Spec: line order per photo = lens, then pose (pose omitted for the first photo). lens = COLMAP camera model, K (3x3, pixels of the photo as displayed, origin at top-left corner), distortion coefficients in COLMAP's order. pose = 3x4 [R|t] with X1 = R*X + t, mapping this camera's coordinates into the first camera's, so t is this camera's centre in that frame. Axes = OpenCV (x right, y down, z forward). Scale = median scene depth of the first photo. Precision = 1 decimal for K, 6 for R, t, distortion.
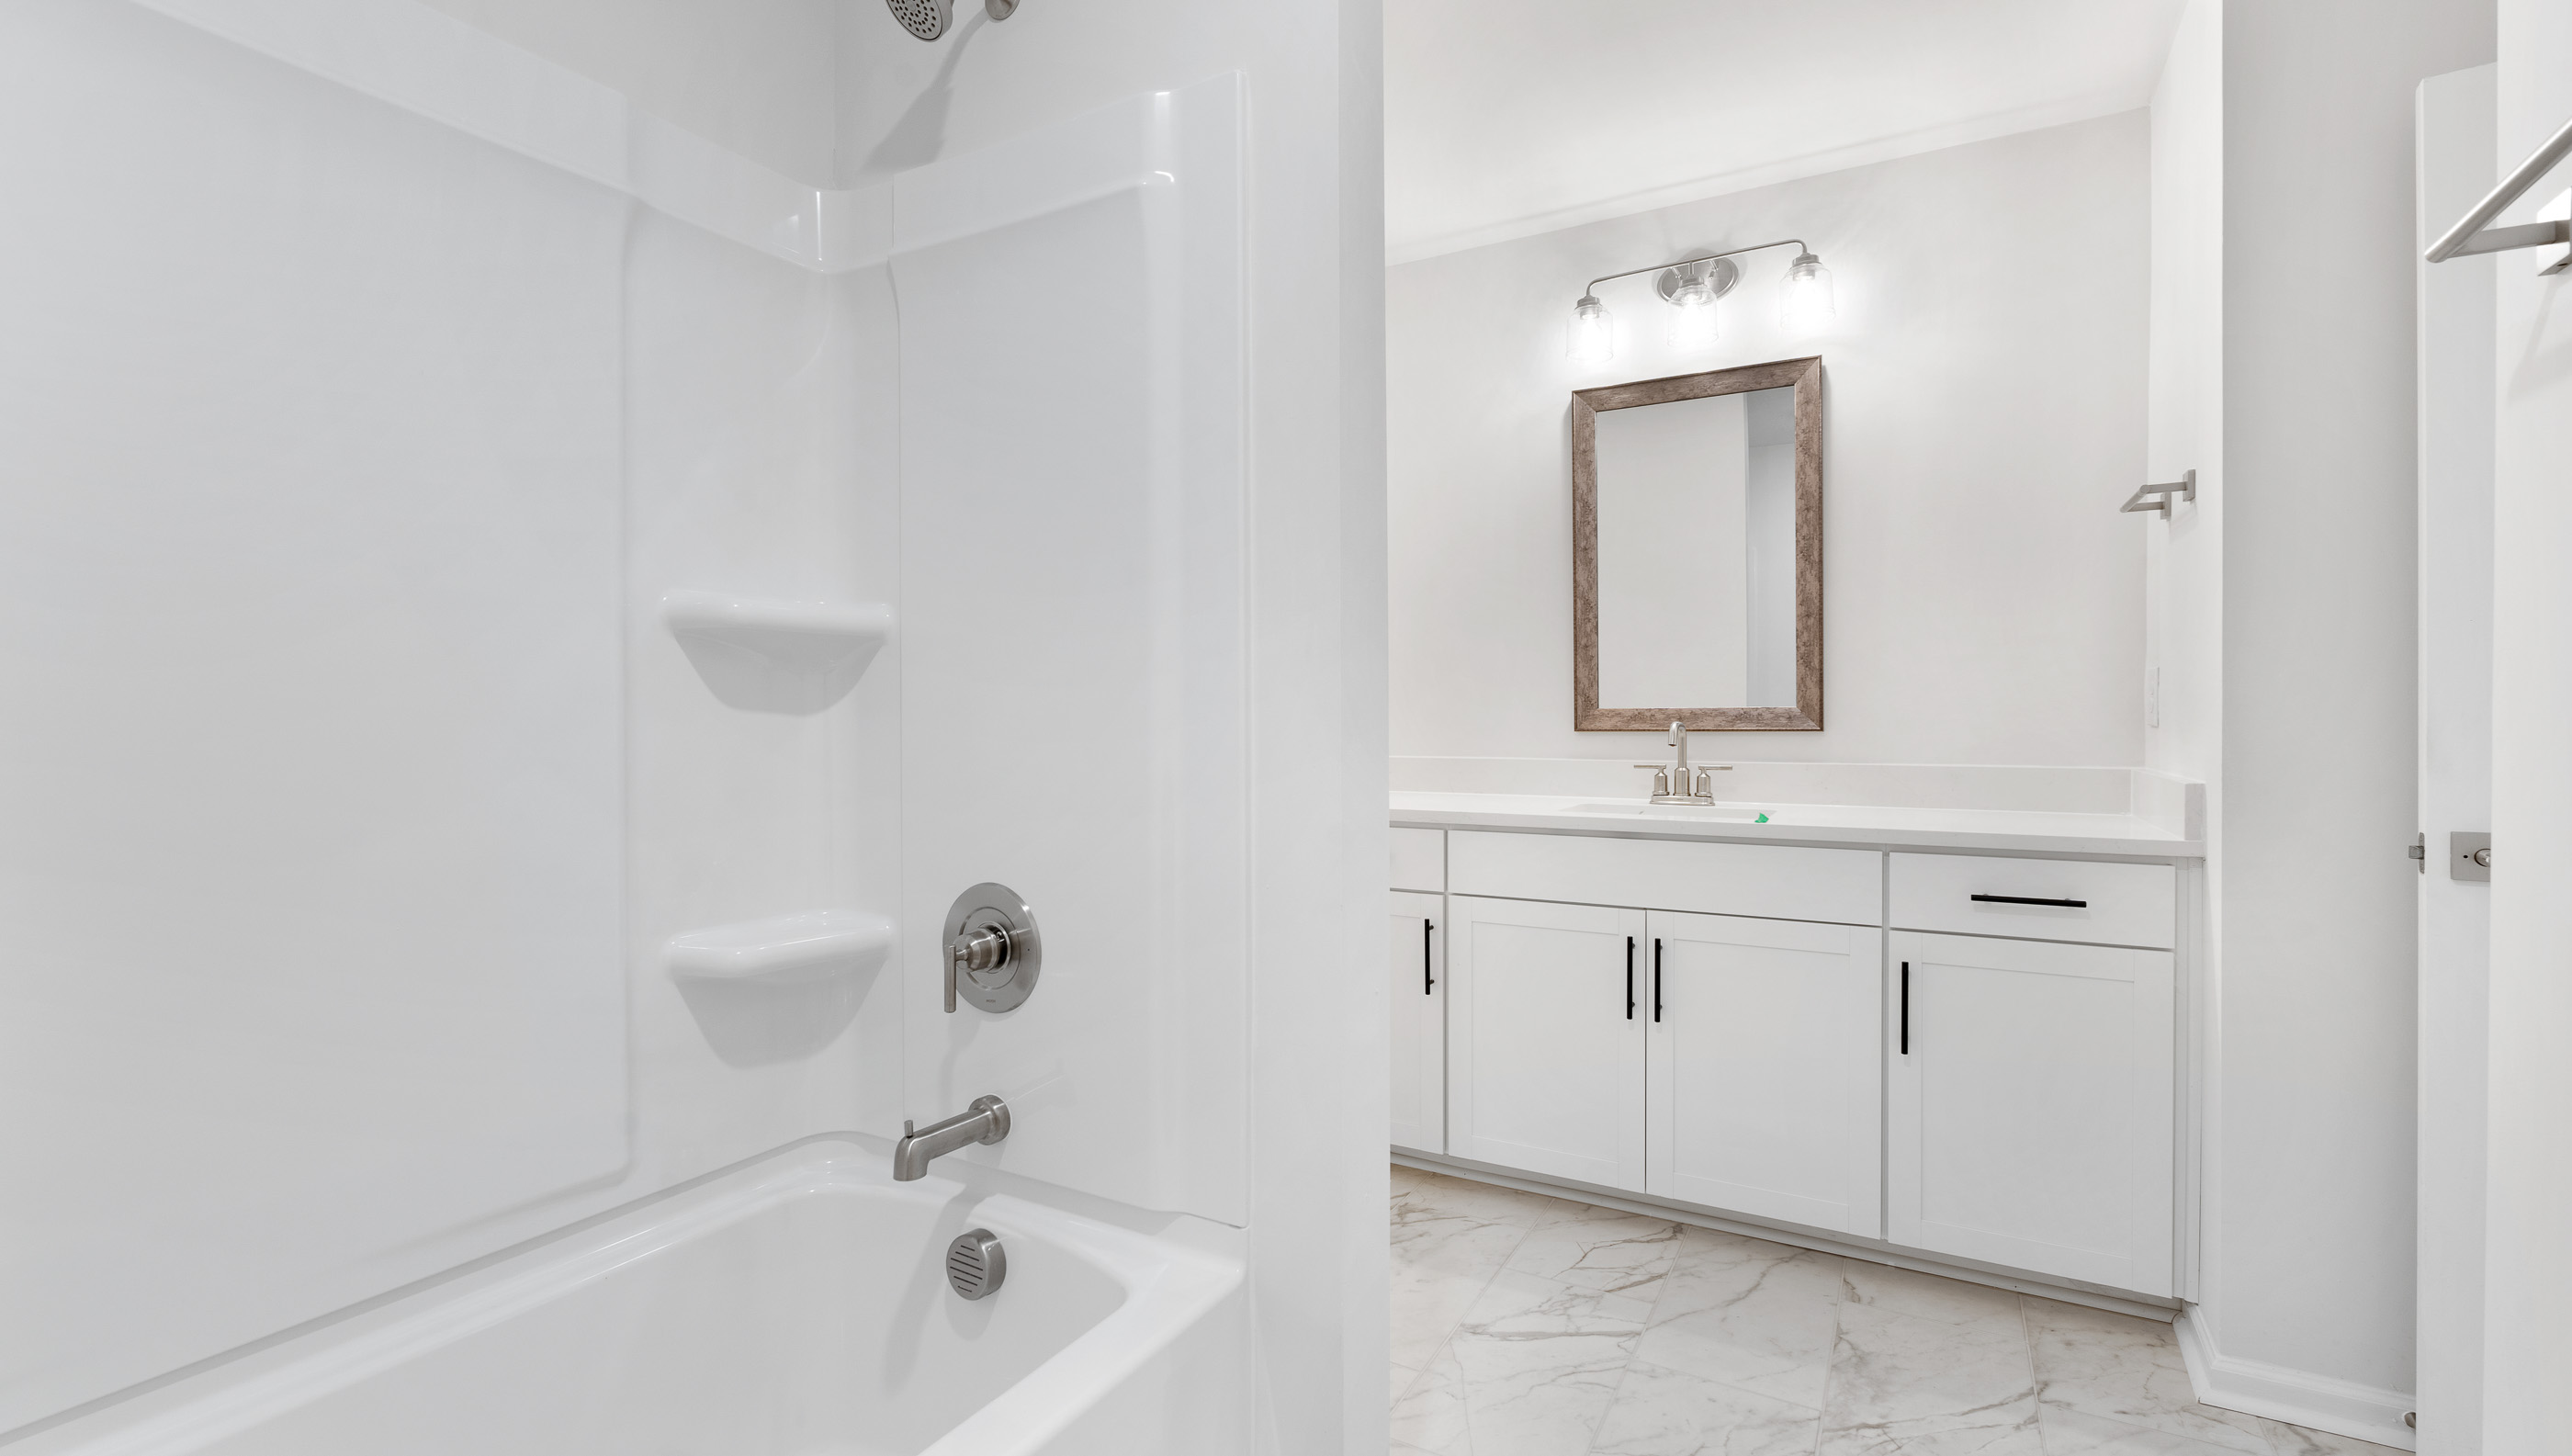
lens RADIAL K [[1114.3, 0, 1289.5], [0, 1114.3, 727.3], [0, 0, 1]] dist [-0.007803, 0.002068]
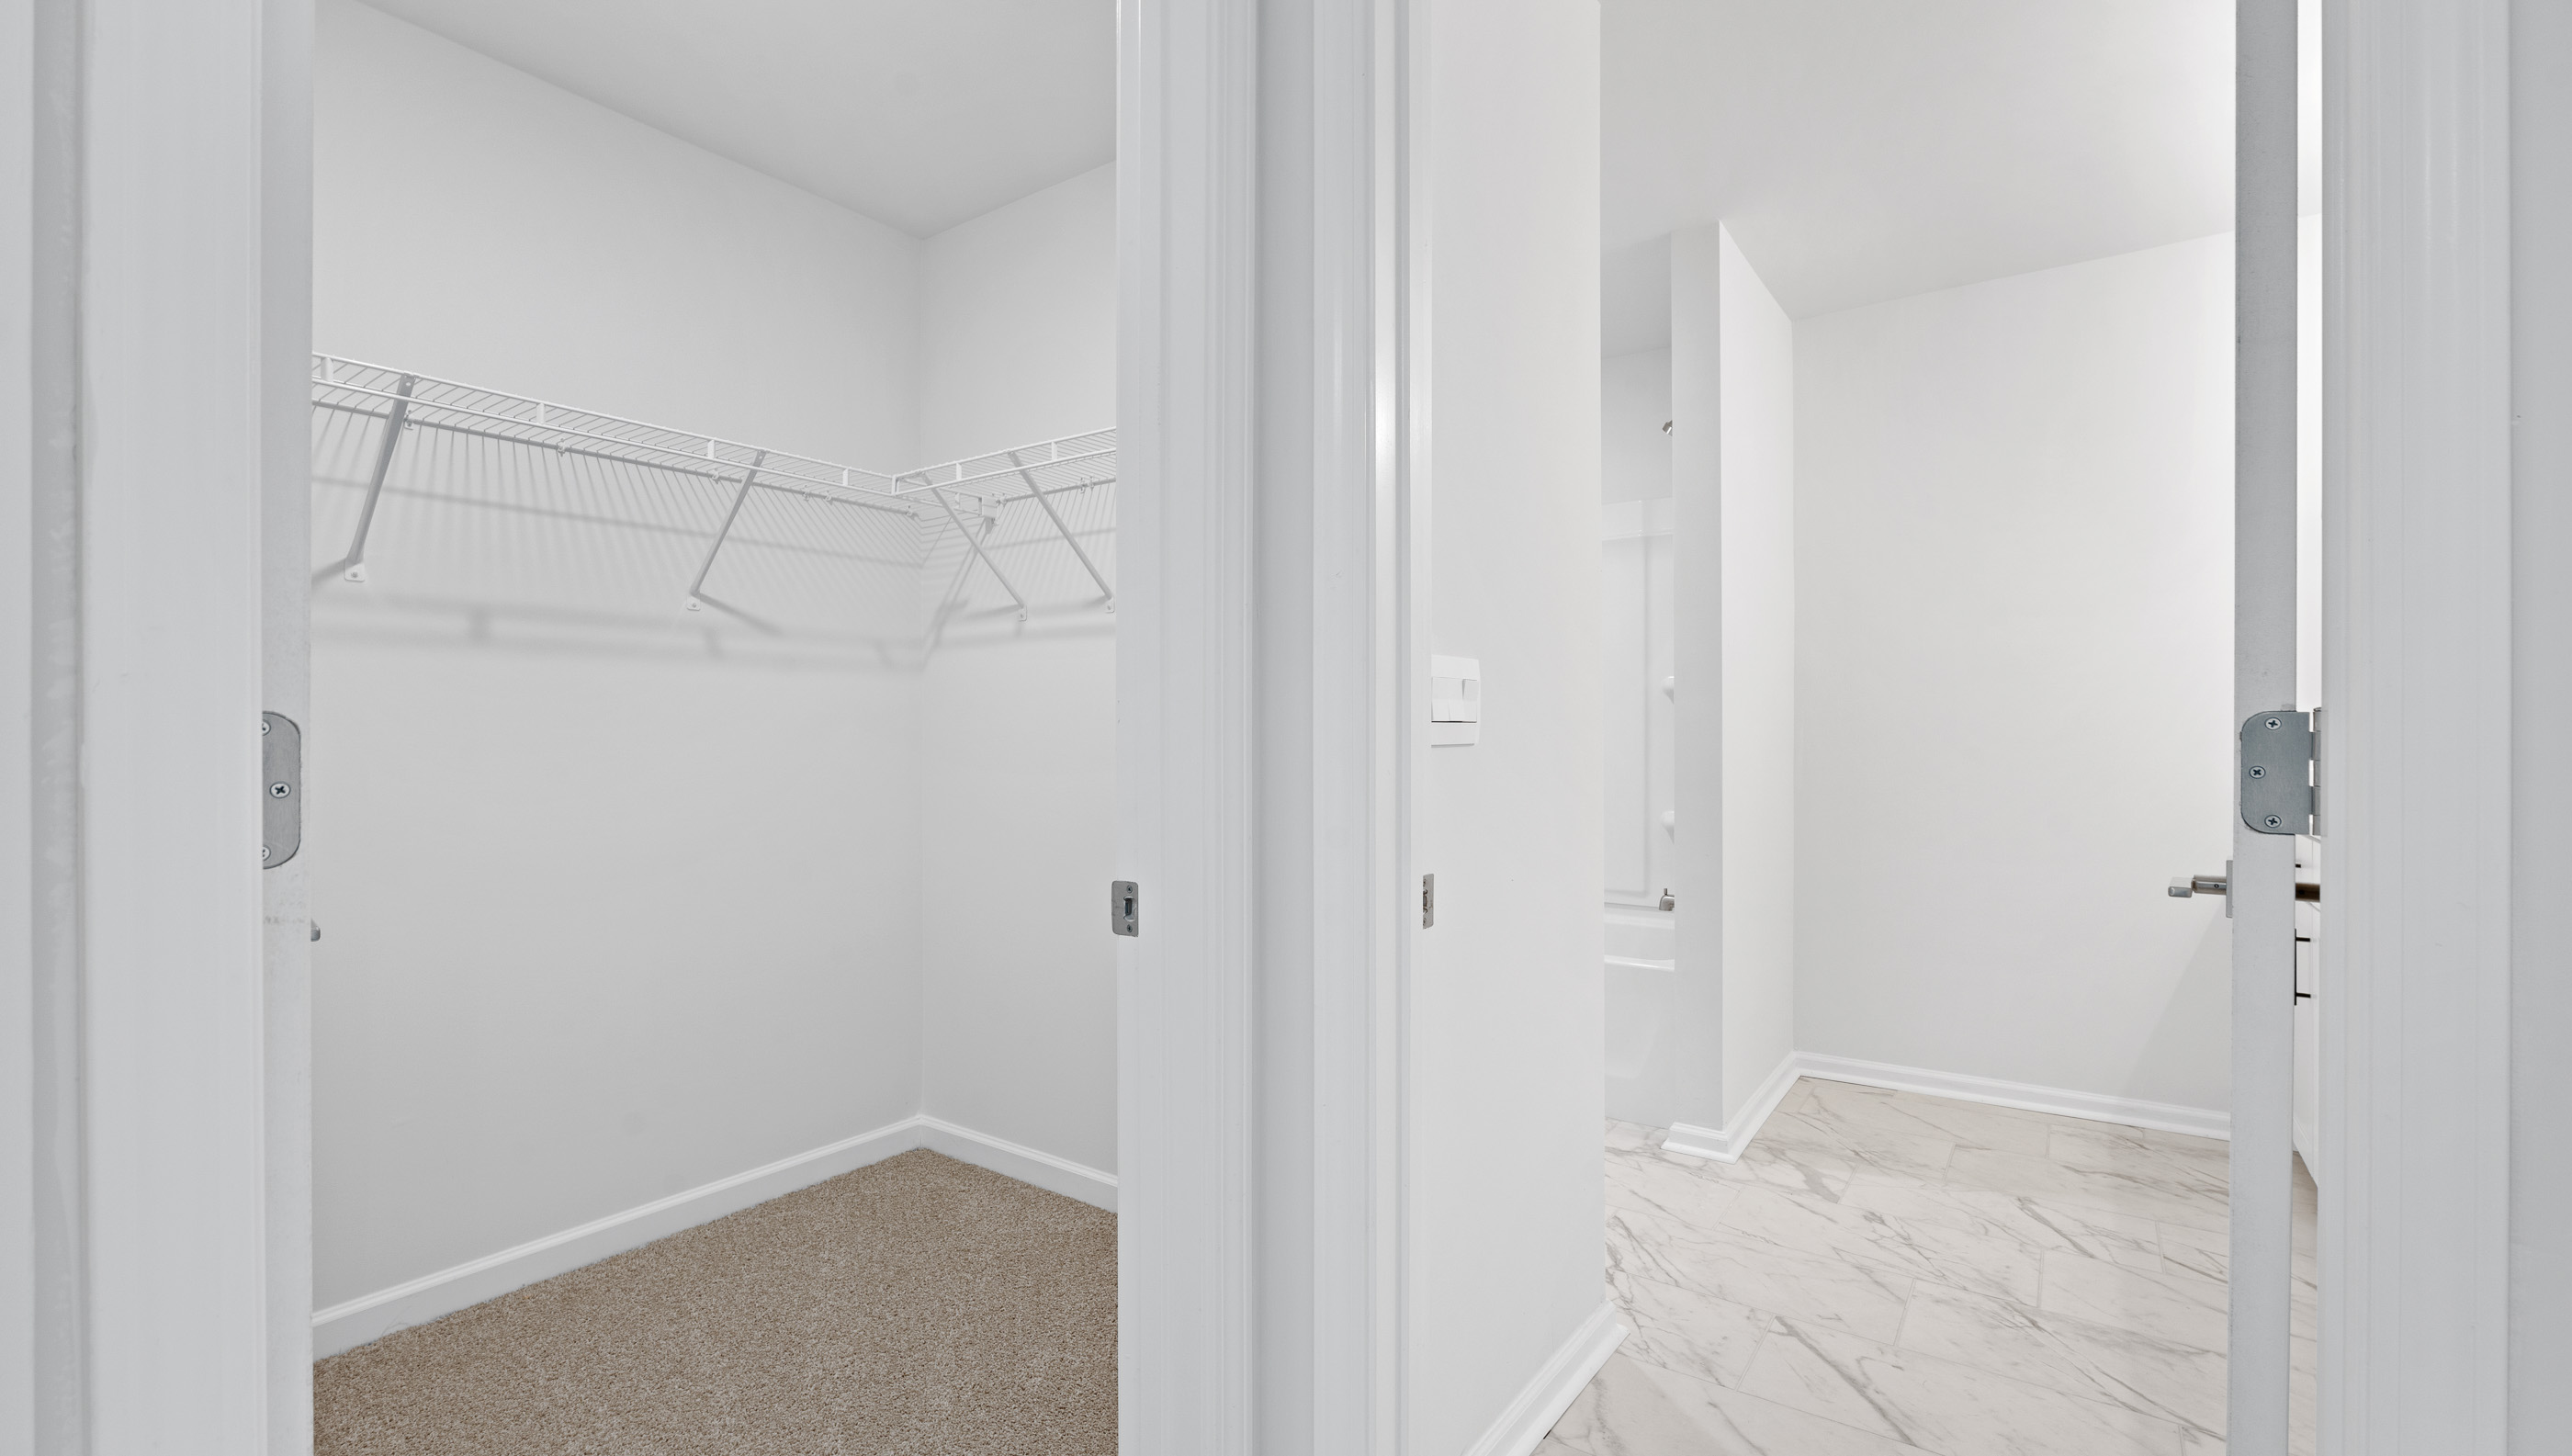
lens RADIAL K [[1114.3, 0, 1286.3], [0, 1114.3, 735.4], [0, 0, 1]] dist [-0.007803, 0.002068]
pose [[-0.102189, 0.009026, -0.994724, 1.573368], [-0.001299, 0.999957, 0.009207, -0.009798], [0.994764, 0.002233, -0.102173, 0.283245]]
